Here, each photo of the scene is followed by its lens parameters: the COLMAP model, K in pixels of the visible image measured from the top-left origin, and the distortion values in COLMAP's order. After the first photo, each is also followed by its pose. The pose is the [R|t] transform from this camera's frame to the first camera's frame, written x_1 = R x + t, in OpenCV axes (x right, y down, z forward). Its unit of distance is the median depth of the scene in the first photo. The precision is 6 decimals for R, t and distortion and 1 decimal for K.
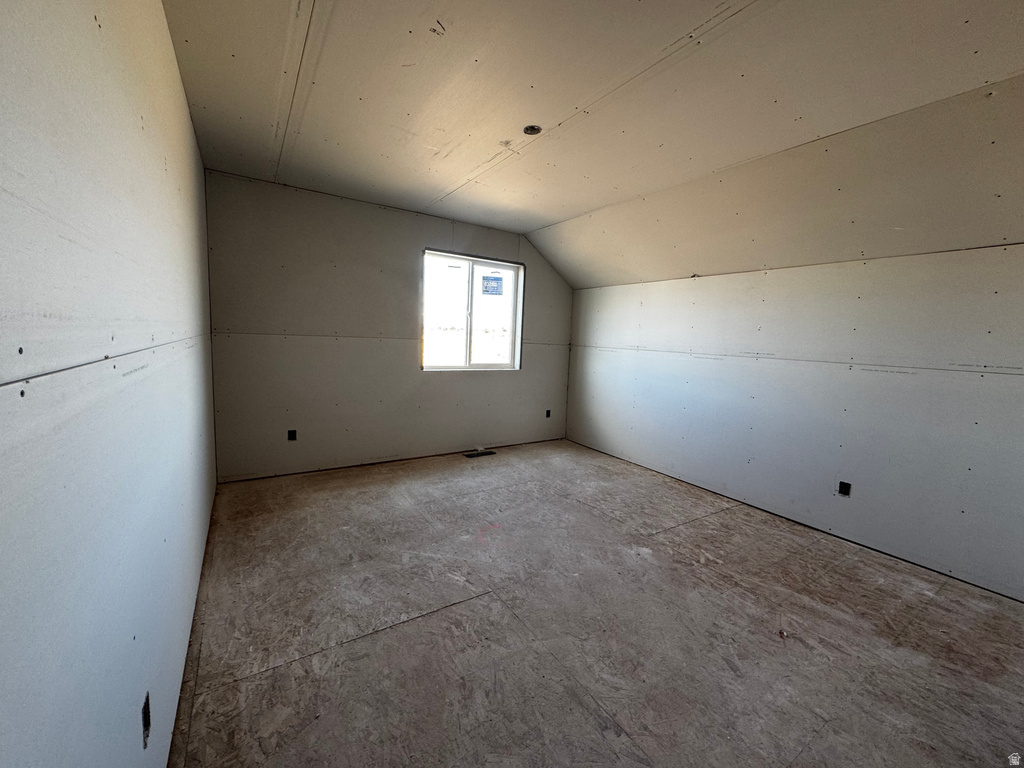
lens RADIAL K [[407.5, 0, 512.3], [0, 407.5, 381.5], [0, 0, 1]] dist [-0.003303, -0.000133]
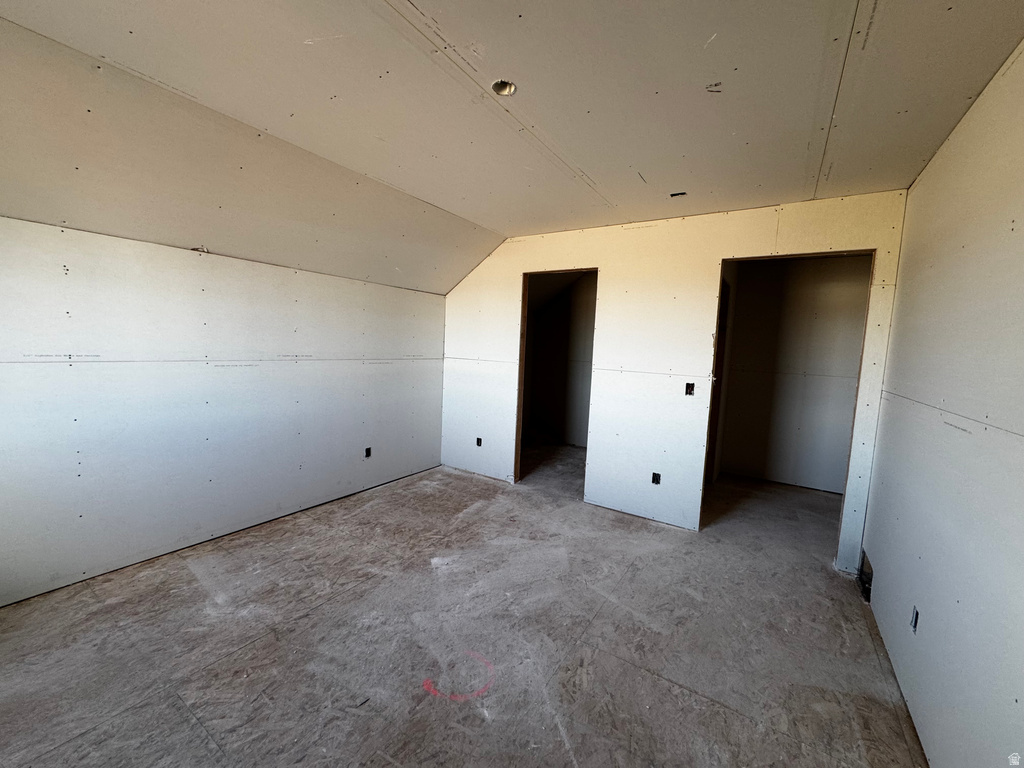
lens RADIAL K [[407.5, 0, 512.3], [0, 407.5, 381.5], [0, 0, 1]] dist [-0.003303, -0.000133]
pose [[-0.399273, -0.143480, 0.905536, -0.583498], [0.041446, 0.983844, 0.174163, -0.190485], [-0.915895, 0.107069, -0.386876, 1.114581]]
